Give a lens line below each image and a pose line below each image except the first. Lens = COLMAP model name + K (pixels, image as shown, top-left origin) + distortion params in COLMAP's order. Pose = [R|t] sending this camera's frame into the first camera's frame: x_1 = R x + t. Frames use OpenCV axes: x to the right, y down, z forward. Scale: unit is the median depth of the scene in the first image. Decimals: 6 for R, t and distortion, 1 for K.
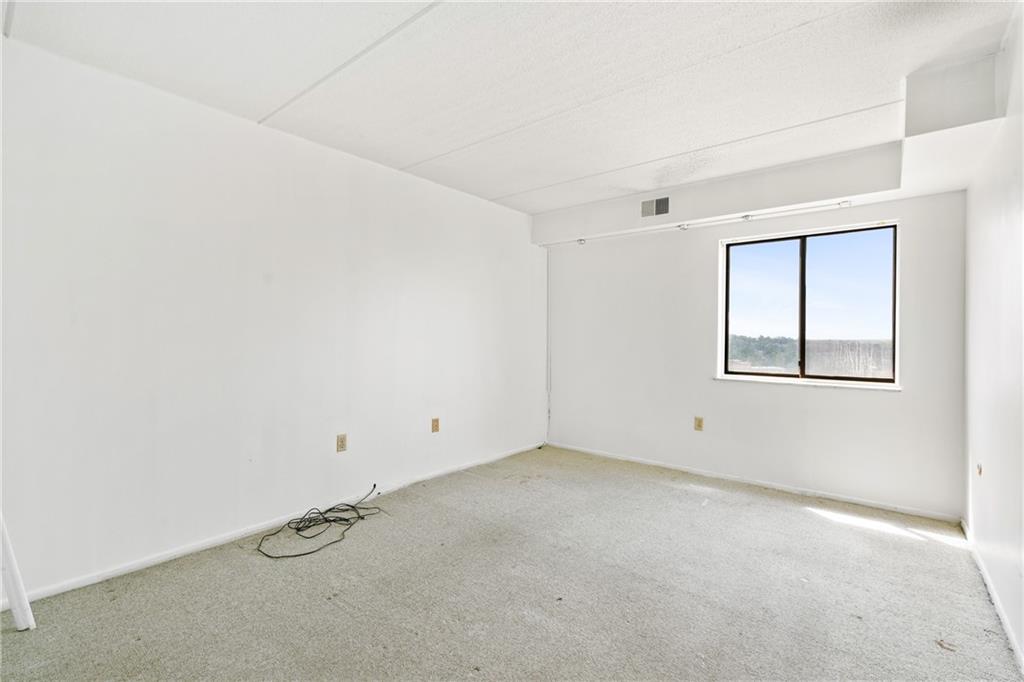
lens RADIAL K [[468.6, 0, 509.4], [0, 468.6, 329.7], [0, 0, 1]] dist [-0.015117, 0.000617]
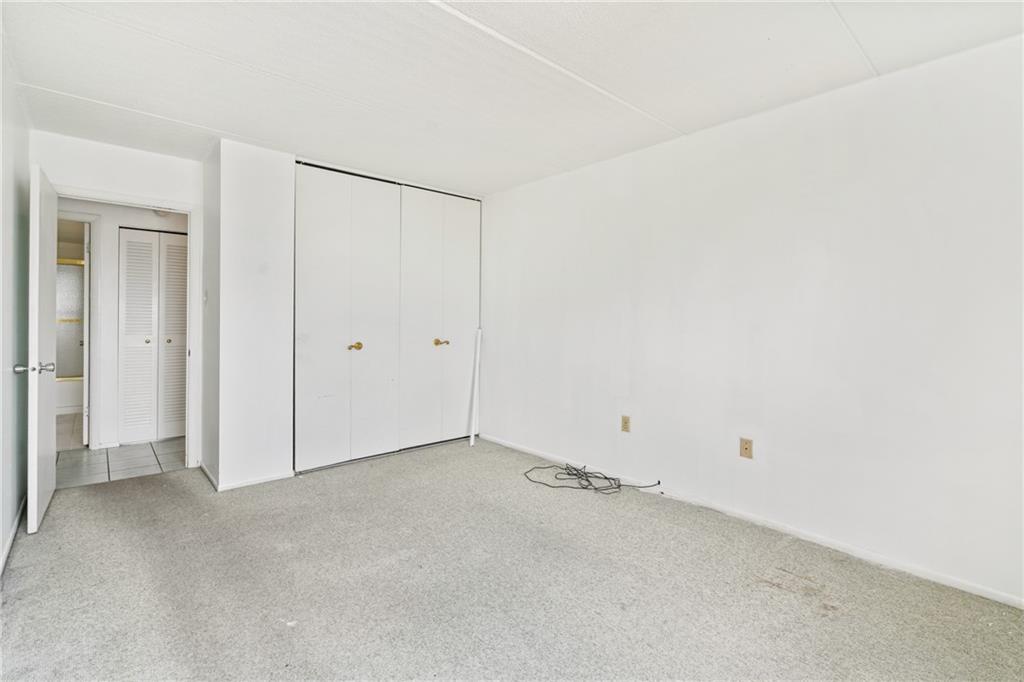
lens RADIAL K [[468.6, 0, 509.4], [0, 468.6, 329.7], [0, 0, 1]] dist [-0.015117, 0.000617]
pose [[-0.159779, 0.010123, -0.987101, 0.740273], [-0.007147, 0.999909, 0.011411, 0.015981], [0.987127, 0.008879, -0.159692, 0.904985]]
